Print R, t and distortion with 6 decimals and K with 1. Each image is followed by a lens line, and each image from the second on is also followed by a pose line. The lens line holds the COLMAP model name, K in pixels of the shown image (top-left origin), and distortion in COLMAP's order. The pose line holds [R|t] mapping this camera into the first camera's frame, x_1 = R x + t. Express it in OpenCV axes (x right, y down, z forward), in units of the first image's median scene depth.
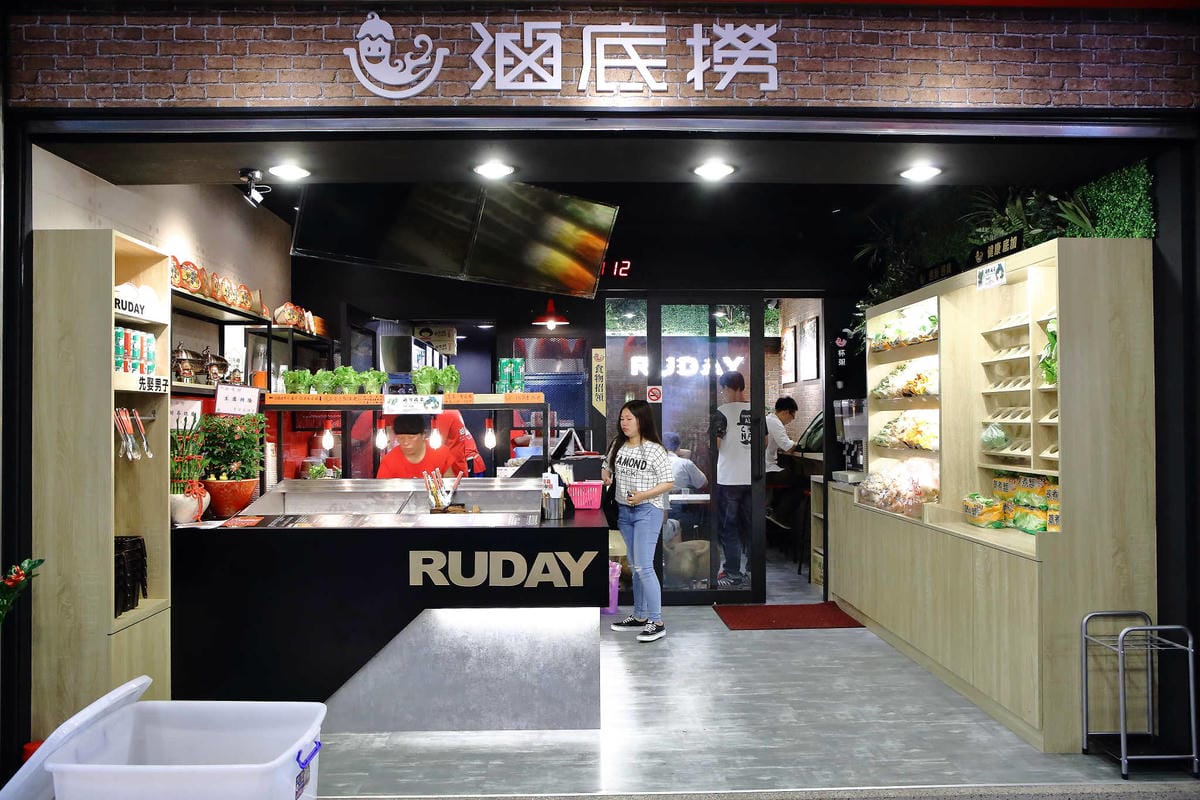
lens RADIAL K [[957.9, 0, 600.0], [0, 957.9, 400.0], [0, 0, 1]] dist [-0.074455, -0.000298]
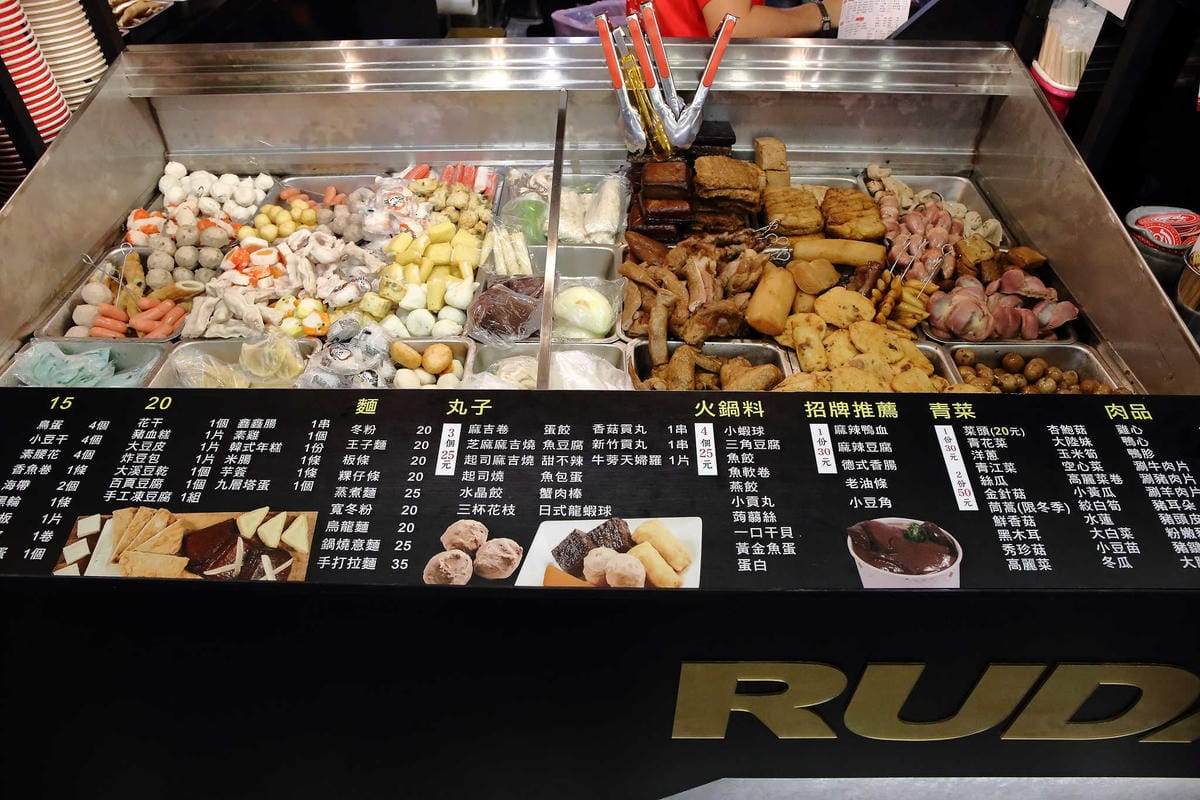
lens RADIAL K [[824.9, 0, 600.0], [0, 824.9, 400.0], [0, 0, 1]] dist [-0.117625, 0.089060]
pose [[0.999398, 0.026435, -0.022465, -0.190058], [-0.004449, 0.739898, 0.672704, -0.002645], [0.034405, -0.672199, 0.739571, 0.801850]]
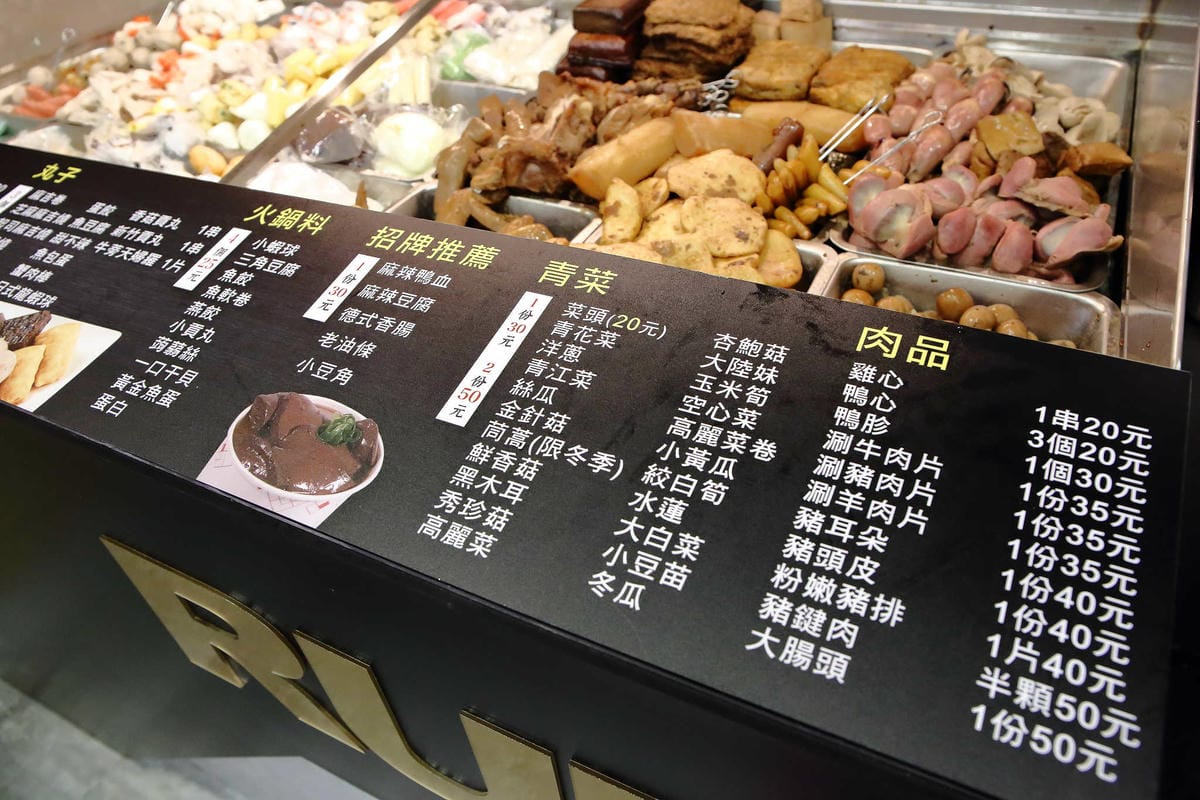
lens RADIAL K [[849.3, 0, 595.7], [0, 849.3, 419.2], [0, 0, 1]] dist [-0.108895, 0.084857]
pose [[0.878550, 0.265812, -0.396856, -0.074914], [0.087245, 0.727570, 0.680463, 0.056197], [0.469615, -0.632444, 0.616016, 0.856166]]
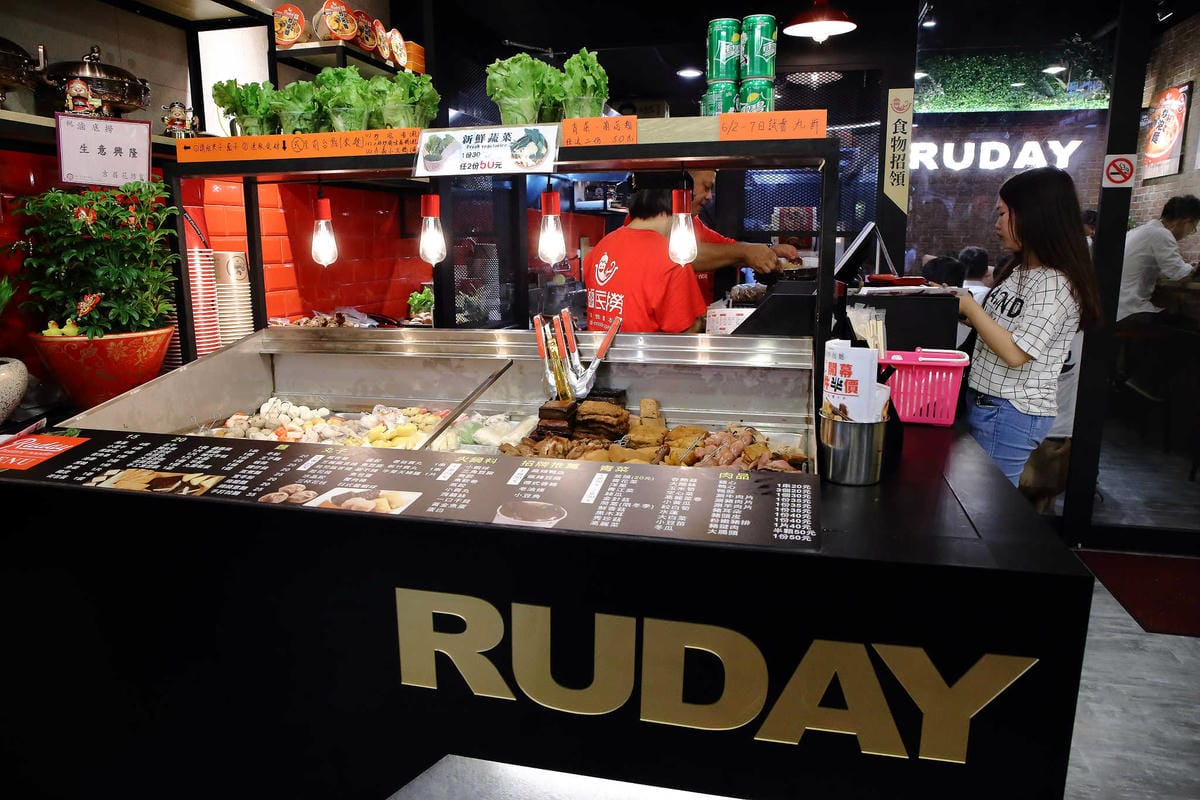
lens RADIAL K [[824.9, 0, 600.0], [0, 824.9, 400.0], [0, 0, 1]] dist [-0.117625, 0.089060]
pose [[0.966042, 0.053121, -0.252865, -0.060397], [0.000762, 0.978048, 0.208376, 0.035947], [0.258383, -0.201493, 0.944796, 0.683920]]
